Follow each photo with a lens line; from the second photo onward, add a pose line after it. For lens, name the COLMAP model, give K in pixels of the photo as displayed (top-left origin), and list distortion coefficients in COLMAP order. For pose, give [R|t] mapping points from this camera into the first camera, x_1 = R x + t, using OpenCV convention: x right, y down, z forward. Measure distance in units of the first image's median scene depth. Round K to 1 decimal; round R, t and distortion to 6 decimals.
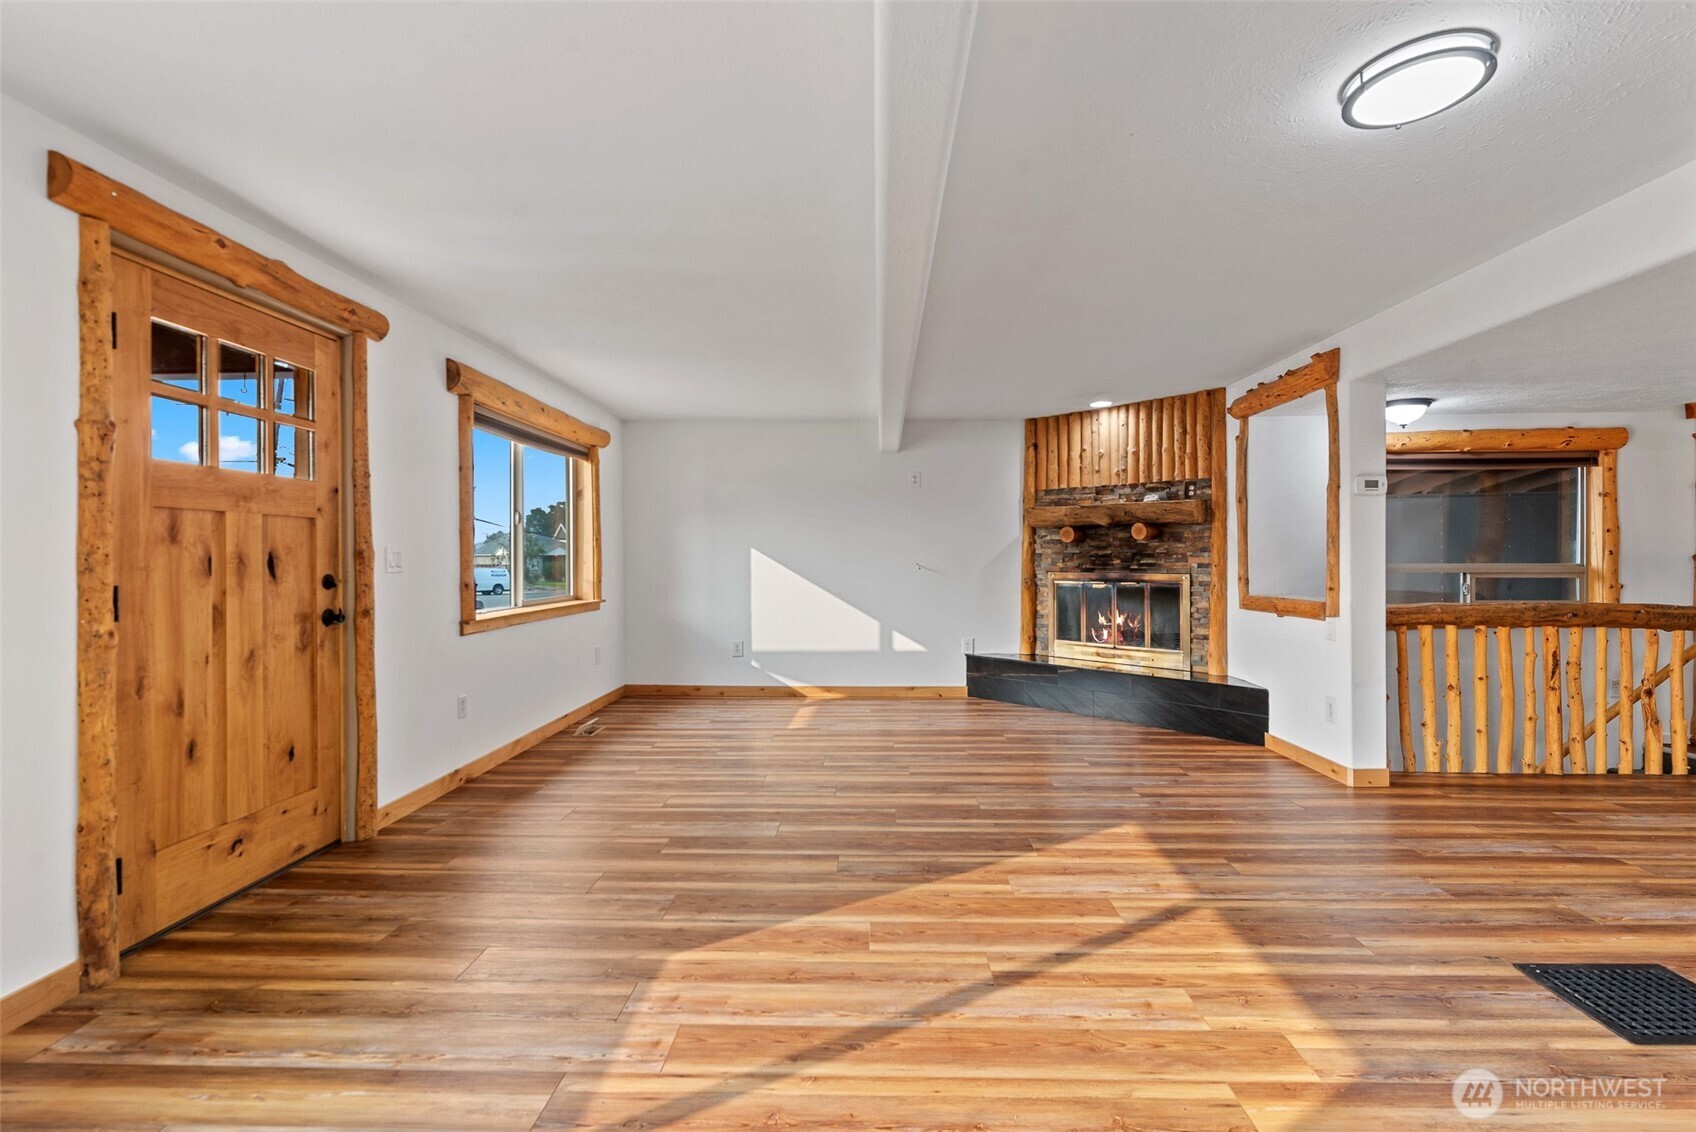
lens RADIAL K [[749.0, 0, 852.0], [0, 749.0, 559.2], [0, 0, 1]] dist [0.003506, -0.000158]
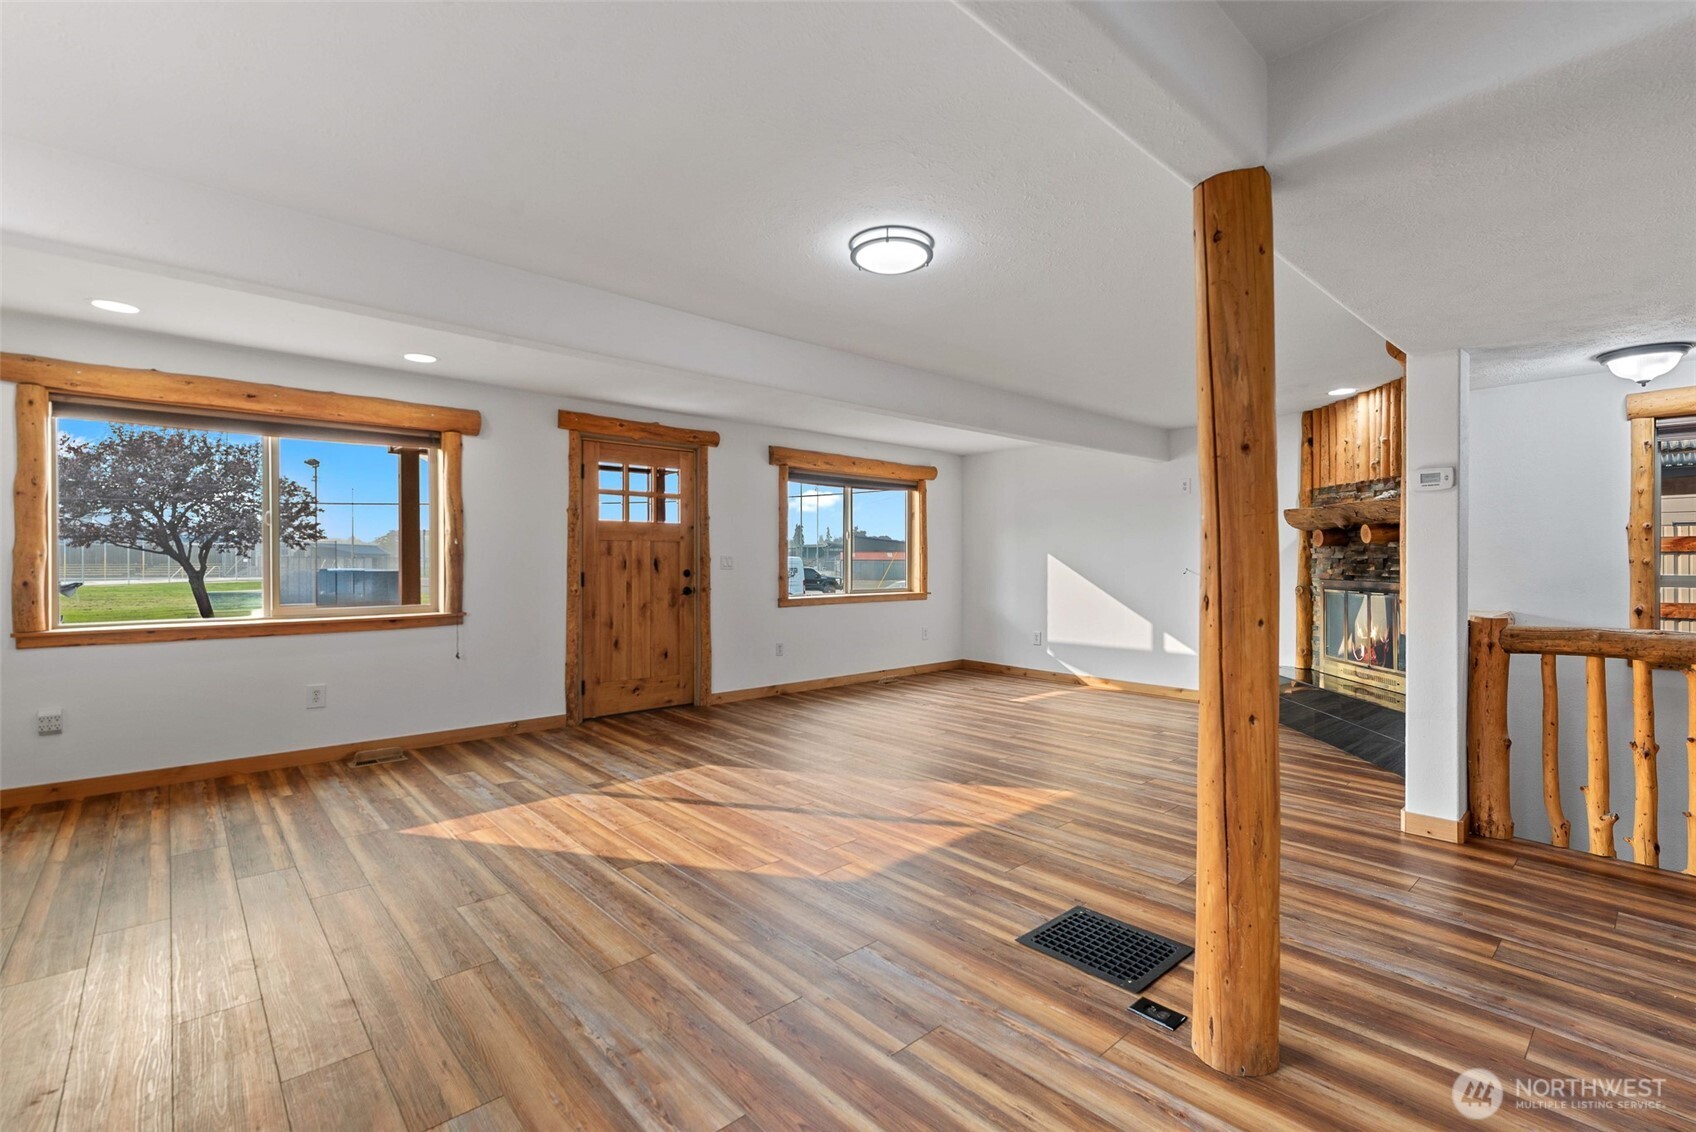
lens RADIAL K [[754.9, 0, 870.2], [0, 754.9, 570.0], [0, 0, 1]] dist [0.002954, -0.000115]
pose [[0.697003, 0.012439, -0.716960, 1.098144], [-0.004622, 0.999907, 0.012854, -0.006949], [0.717053, -0.005646, 0.696996, -0.052735]]
